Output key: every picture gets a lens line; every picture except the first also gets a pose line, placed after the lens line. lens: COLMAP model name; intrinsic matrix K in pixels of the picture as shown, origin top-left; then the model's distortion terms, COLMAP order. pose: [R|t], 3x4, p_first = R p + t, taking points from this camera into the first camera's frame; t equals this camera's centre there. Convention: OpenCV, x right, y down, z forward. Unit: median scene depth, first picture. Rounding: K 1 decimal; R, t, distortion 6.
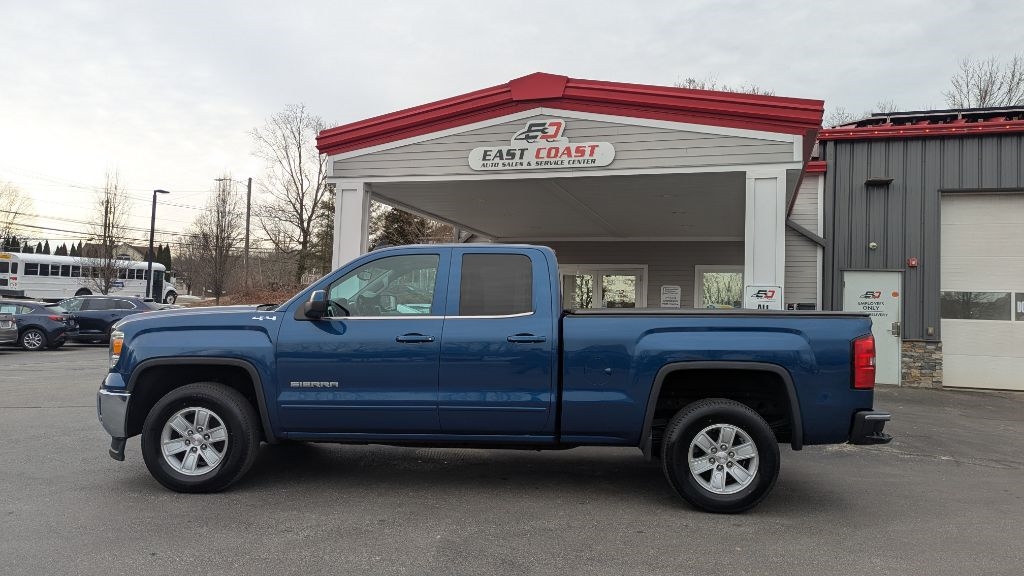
lens RADIAL K [[724.4, 0, 508.0], [0, 724.4, 288.2], [0, 0, 1]] dist [0.061760, -0.058899]
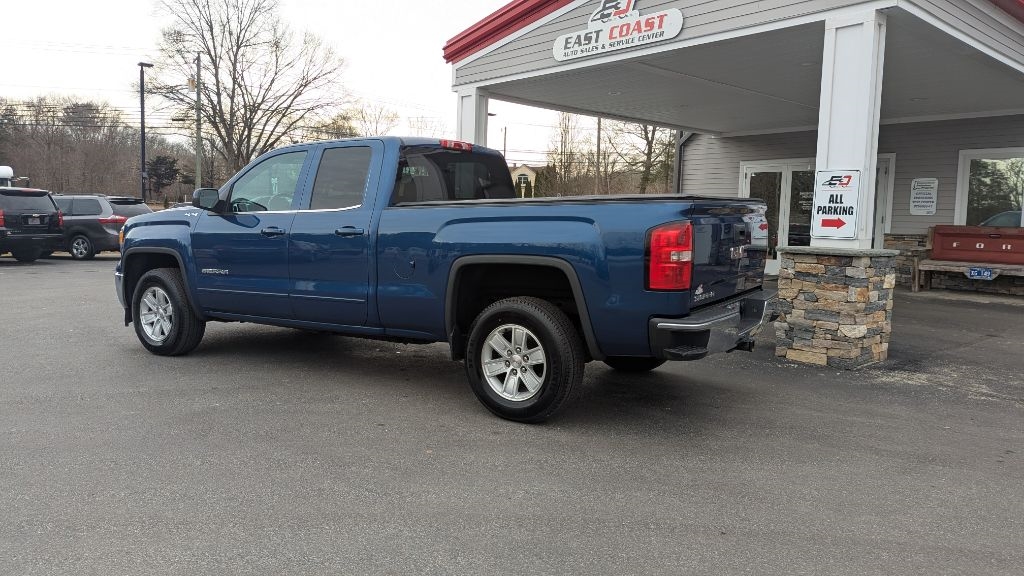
lens RADIAL K [[724.4, 0, 514.0], [0, 724.4, 287.3], [0, 0, 1]] dist [0.061760, -0.058899]
pose [[0.870454, 0.033078, -0.491137, 0.394062], [0.025637, 0.993339, 0.112339, 0.022027], [0.491581, -0.110377, 0.863808, 0.127497]]
